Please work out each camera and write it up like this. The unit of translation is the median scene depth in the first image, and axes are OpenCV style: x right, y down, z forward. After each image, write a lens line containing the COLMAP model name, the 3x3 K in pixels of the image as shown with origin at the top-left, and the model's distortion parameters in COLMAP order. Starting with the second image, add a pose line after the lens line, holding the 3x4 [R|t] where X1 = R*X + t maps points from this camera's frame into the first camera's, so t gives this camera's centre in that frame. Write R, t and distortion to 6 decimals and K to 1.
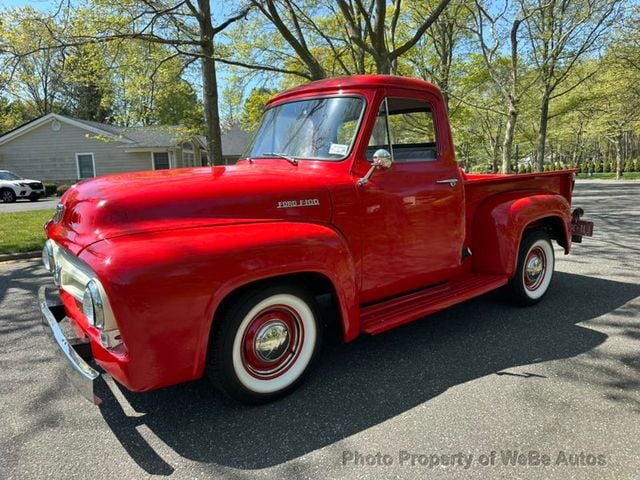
lens RADIAL K [[439.3, 0, 318.3], [0, 439.3, 240.1], [0, 0, 1]] dist [0.013153, -0.005981]
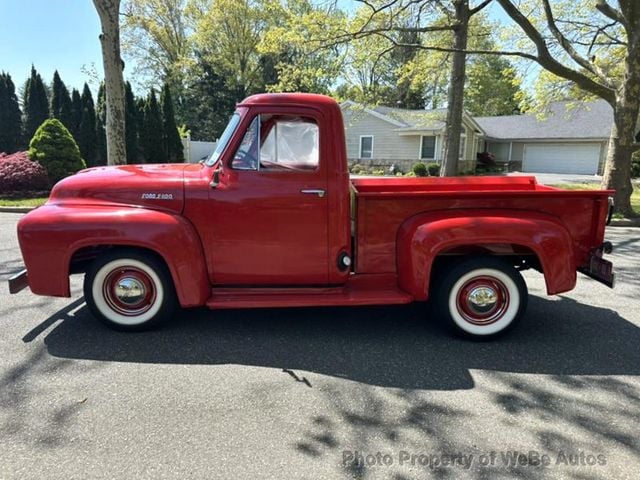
lens RADIAL K [[439.3, 0, 316.1], [0, 439.3, 241.0], [0, 0, 1]] dist [0.013153, -0.005981]
pose [[0.803982, 0.155884, -0.573858, 1.035618], [-0.132307, 0.987732, 0.082945, -0.111823], [0.579747, 0.009239, 0.814744, 0.157620]]
